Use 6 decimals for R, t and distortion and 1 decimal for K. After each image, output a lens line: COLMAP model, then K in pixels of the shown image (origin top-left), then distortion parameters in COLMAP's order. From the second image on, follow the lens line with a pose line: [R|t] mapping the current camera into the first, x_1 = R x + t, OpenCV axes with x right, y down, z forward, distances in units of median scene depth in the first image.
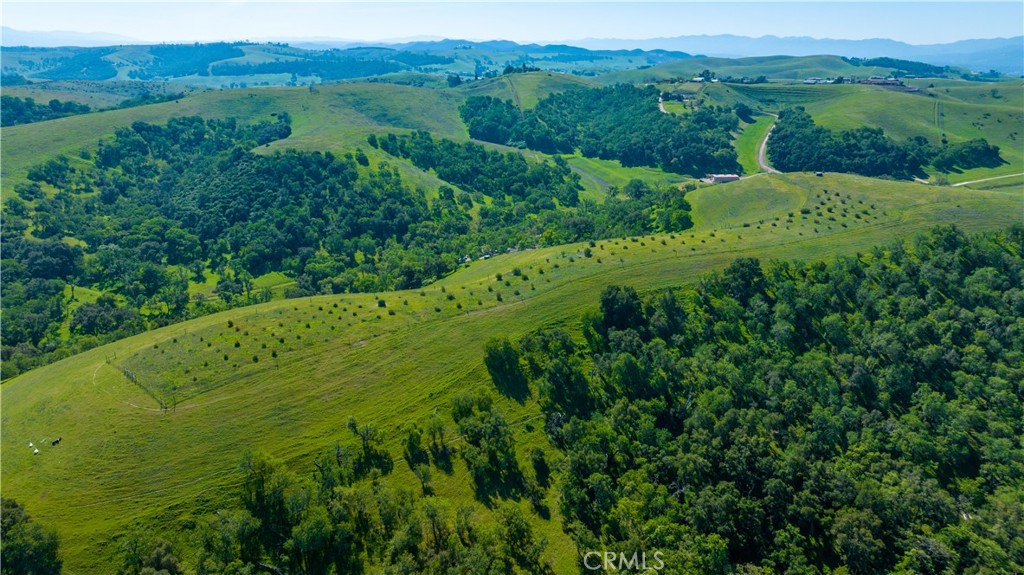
lens RADIAL K [[722.0, 0, 511.3], [0, 722.0, 290.8], [0, 0, 1]] dist [-0.029790, 0.035555]
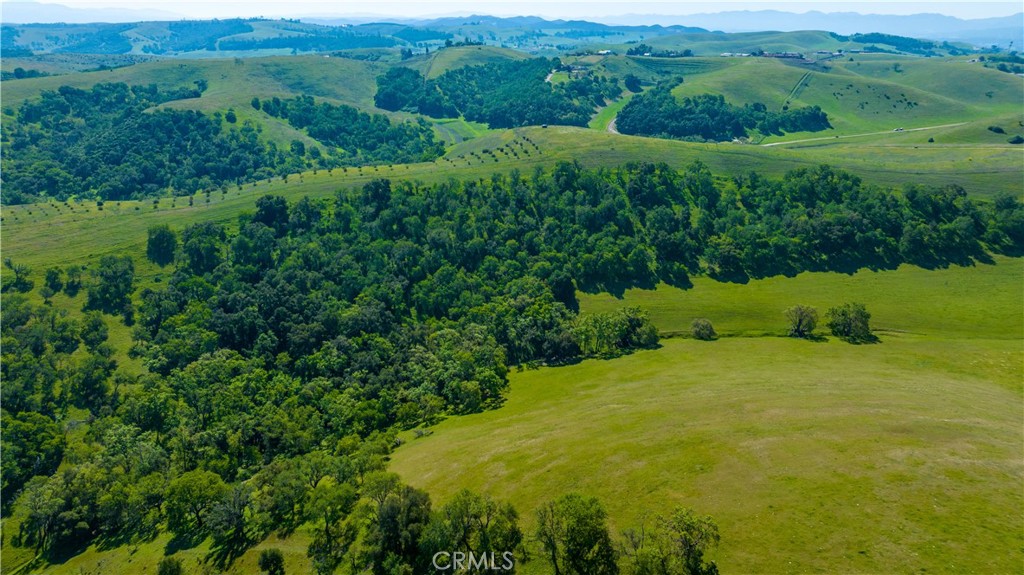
lens RADIAL K [[722.0, 0, 512.6], [0, 722.0, 287.4], [0, 0, 1]] dist [-0.029790, 0.035555]
pose [[0.998311, 0.019324, -0.054797, 0.242483], [-0.017910, 0.999497, 0.026175, 0.044399], [0.055275, -0.025149, 0.998154, -0.129062]]
